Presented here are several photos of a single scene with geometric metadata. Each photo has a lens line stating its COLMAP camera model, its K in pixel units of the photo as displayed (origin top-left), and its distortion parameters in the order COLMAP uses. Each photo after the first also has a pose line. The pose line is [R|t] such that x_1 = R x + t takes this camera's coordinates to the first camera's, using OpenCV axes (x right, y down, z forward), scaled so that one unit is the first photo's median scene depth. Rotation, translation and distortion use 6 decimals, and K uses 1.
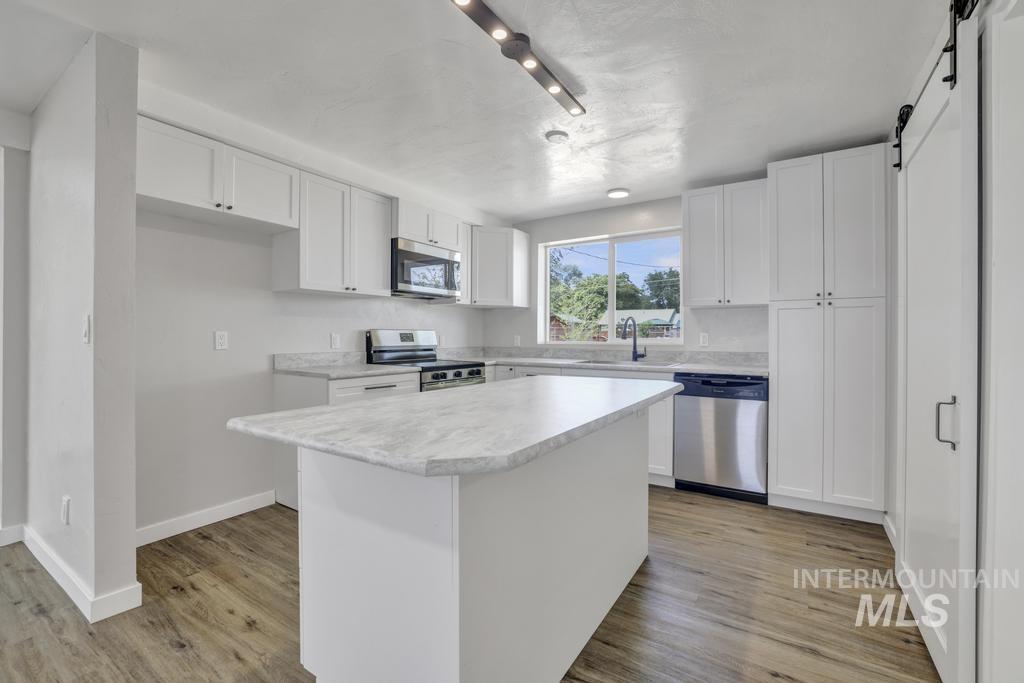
lens RADIAL K [[437.8, 0, 509.9], [0, 437.8, 335.6], [0, 0, 1]] dist [-0.000414, -0.000197]
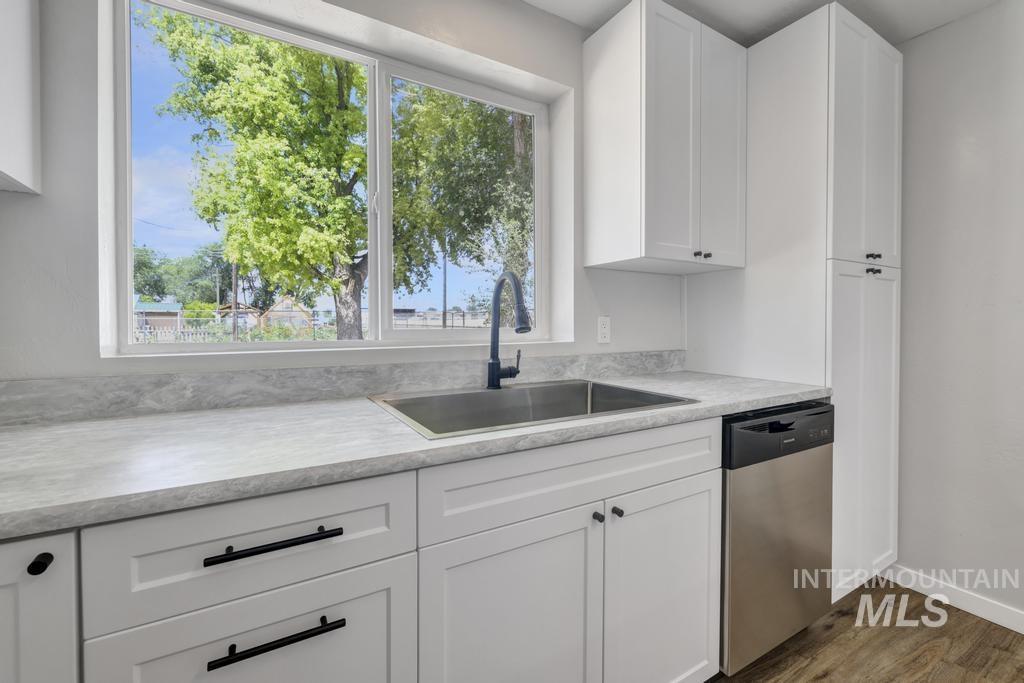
lens RADIAL K [[437.8, 0, 511.1], [0, 437.8, 326.3], [0, 0, 1]] dist [-0.000414, -0.000197]
pose [[0.440116, -0.008895, 0.897897, -0.056817], [-0.000266, 0.999950, 0.010036, 0.000168], [-0.897941, -0.004656, 0.440092, 0.822344]]
